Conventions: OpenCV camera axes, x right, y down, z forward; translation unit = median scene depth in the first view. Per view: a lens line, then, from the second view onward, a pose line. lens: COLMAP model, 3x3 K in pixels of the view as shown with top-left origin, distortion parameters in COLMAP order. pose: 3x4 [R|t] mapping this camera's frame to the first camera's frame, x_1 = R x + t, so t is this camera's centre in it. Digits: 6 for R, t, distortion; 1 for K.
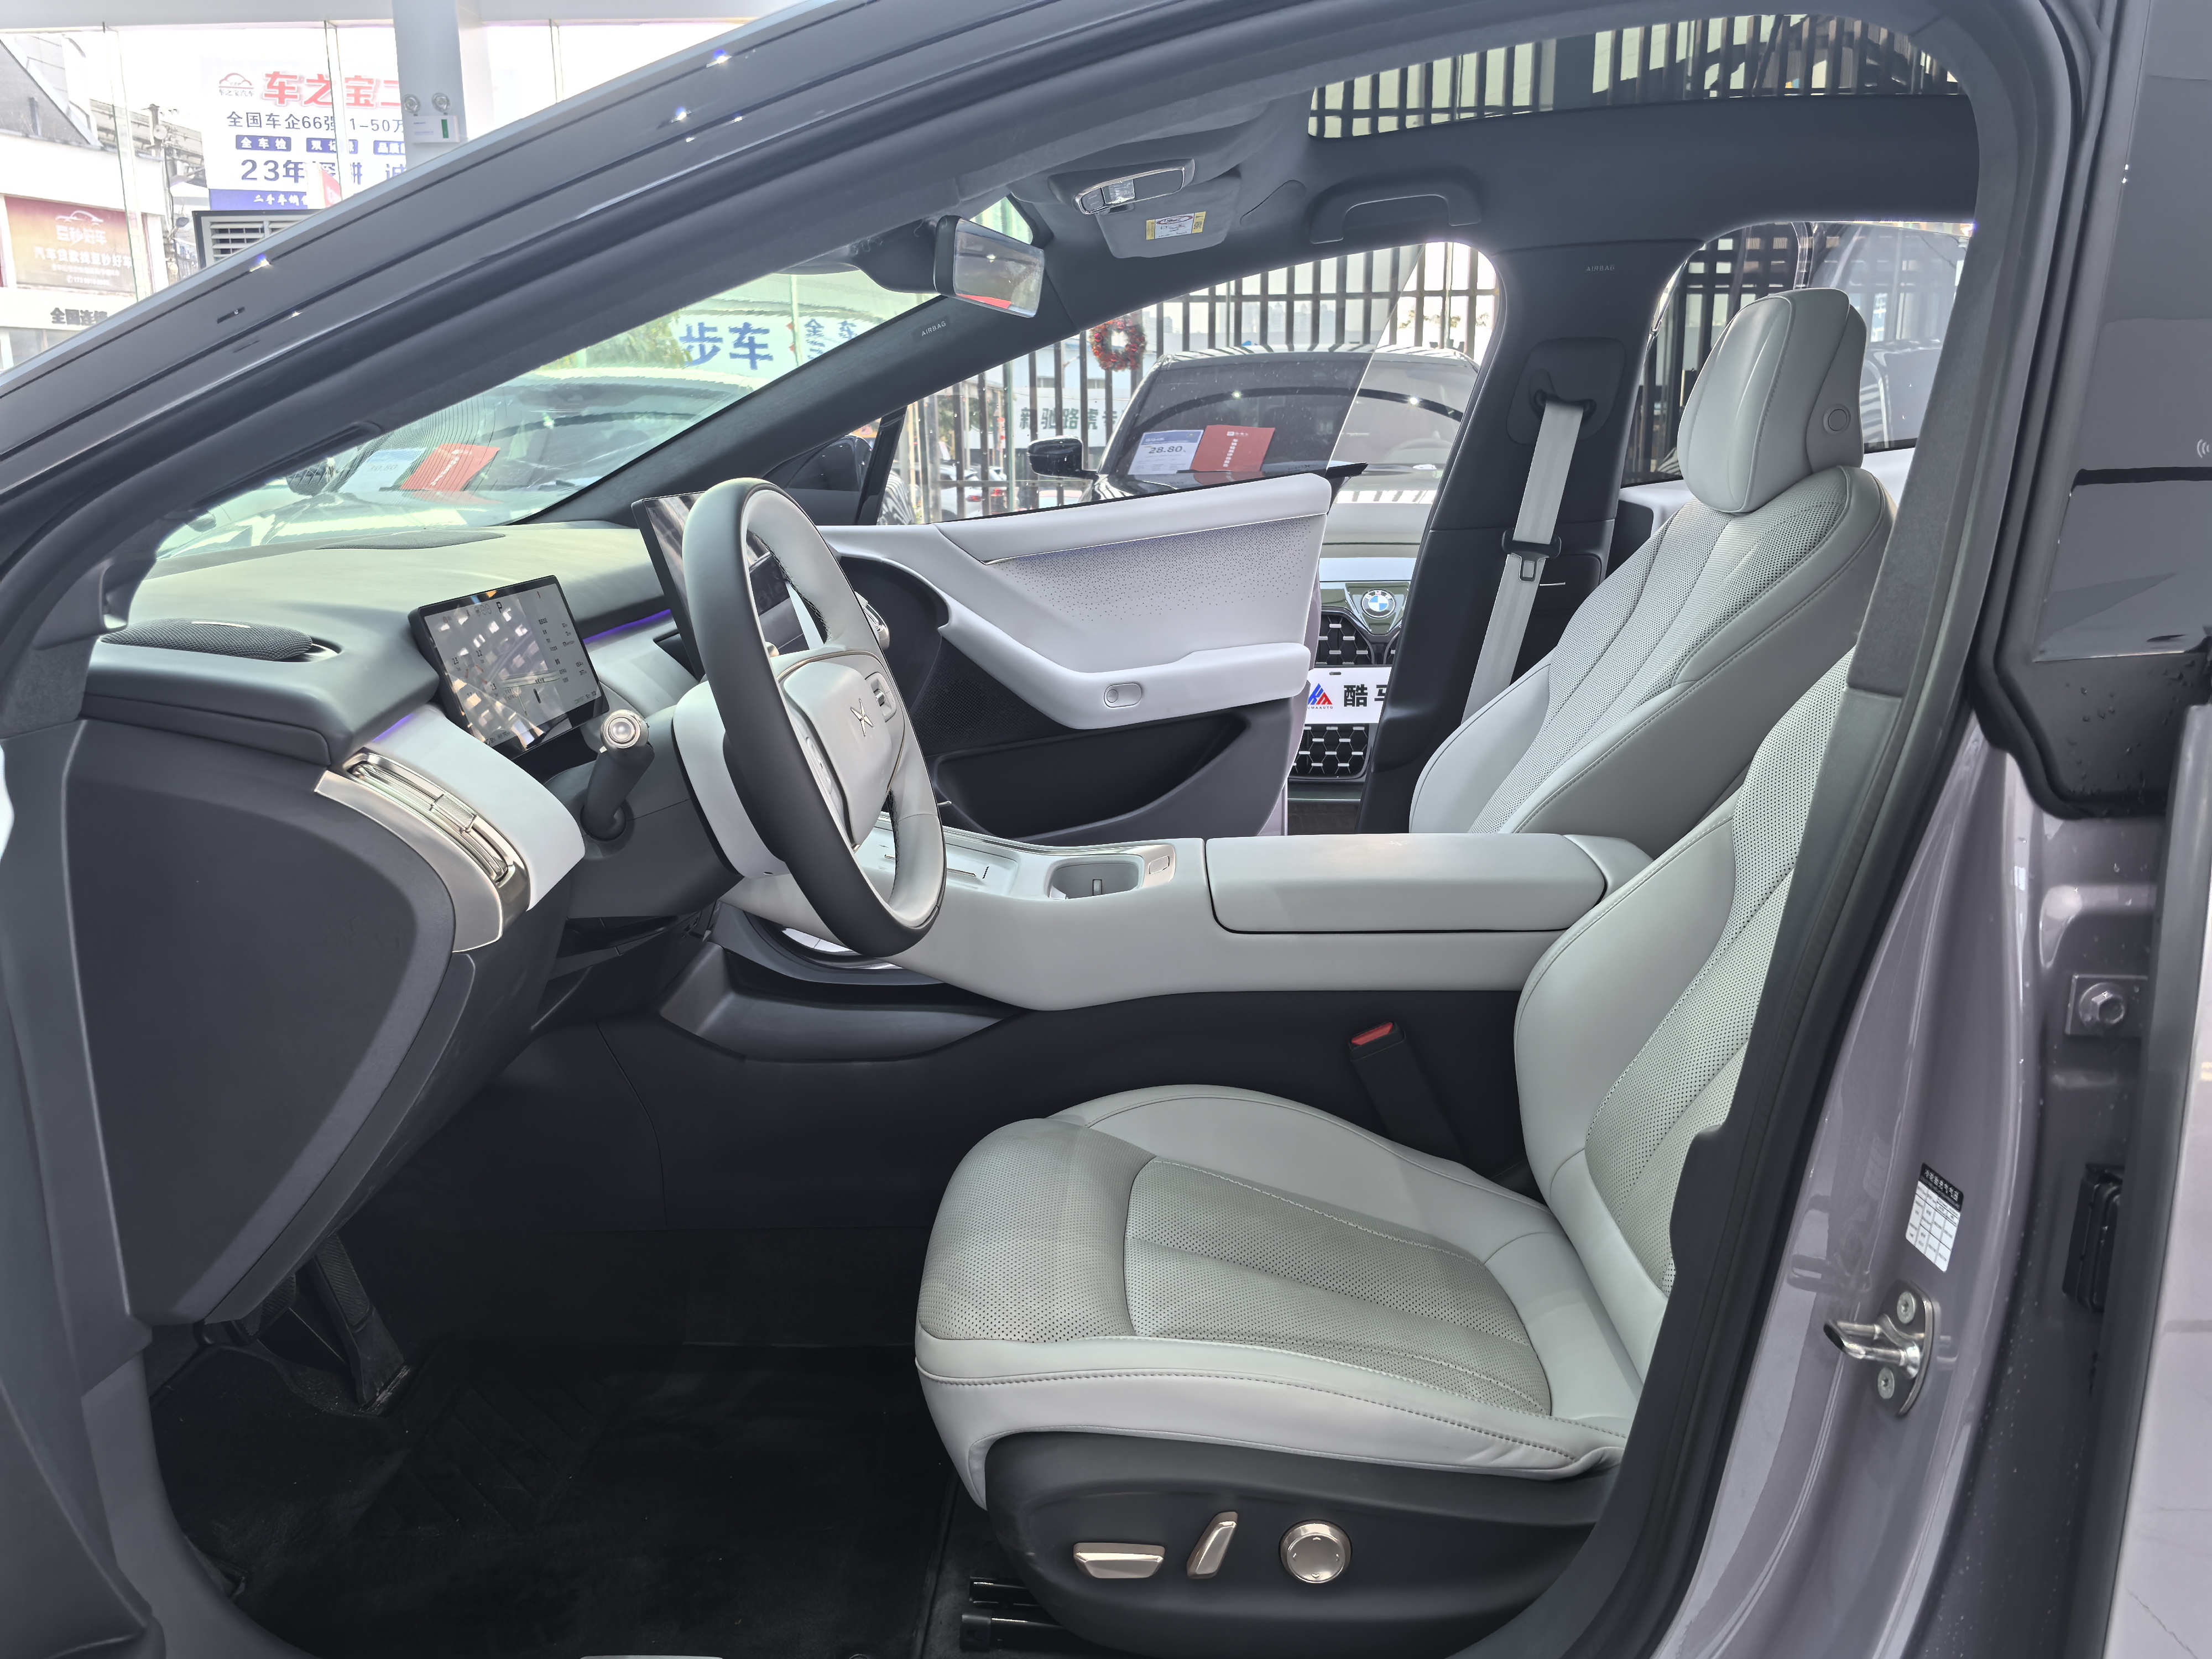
lens RADIAL K [[1757.7, 0, 1106.0], [0, 1757.7, 829.5], [0, 0, 1]] dist [0.107146, -0.209959]
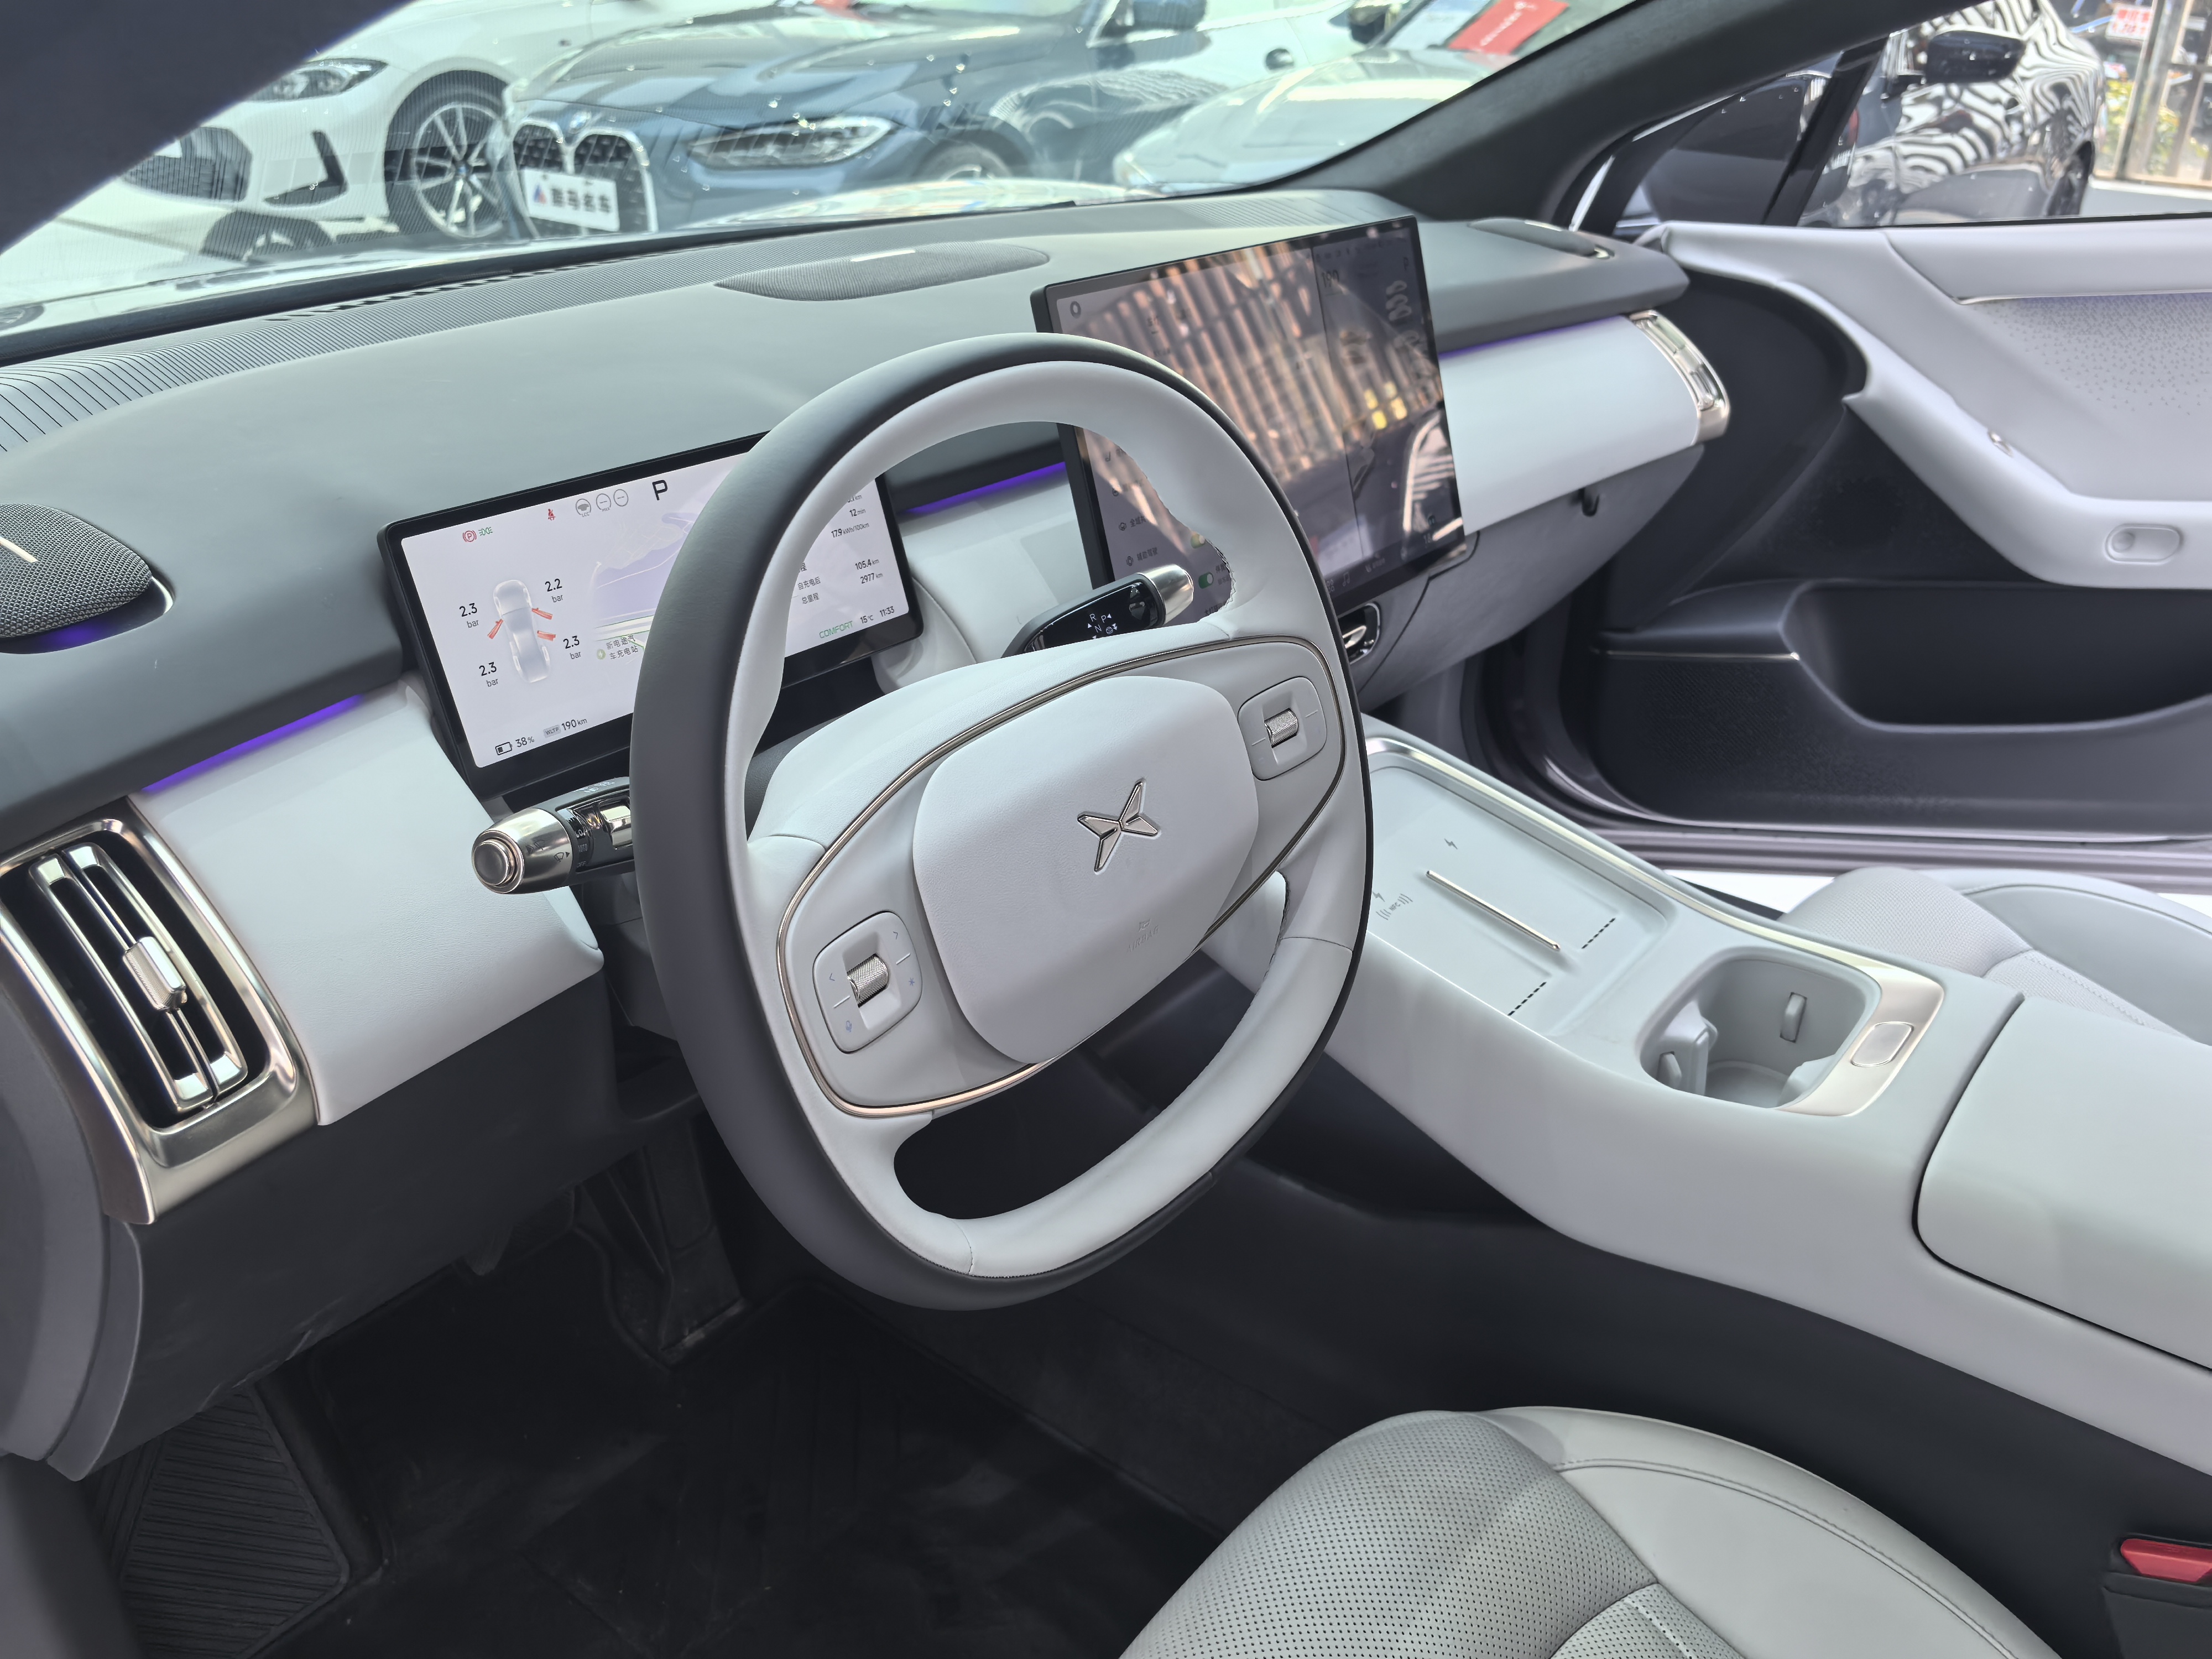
lens RADIAL K [[1757.7, 0, 1106.0], [0, 1757.7, 829.5], [0, 0, 1]] dist [0.107146, -0.209959]
pose [[0.817671, 0.289588, -0.497546, 0.056533], [-0.166398, 0.946265, 0.277297, -0.100105], [0.551113, -0.143947, 0.821921, 0.276376]]
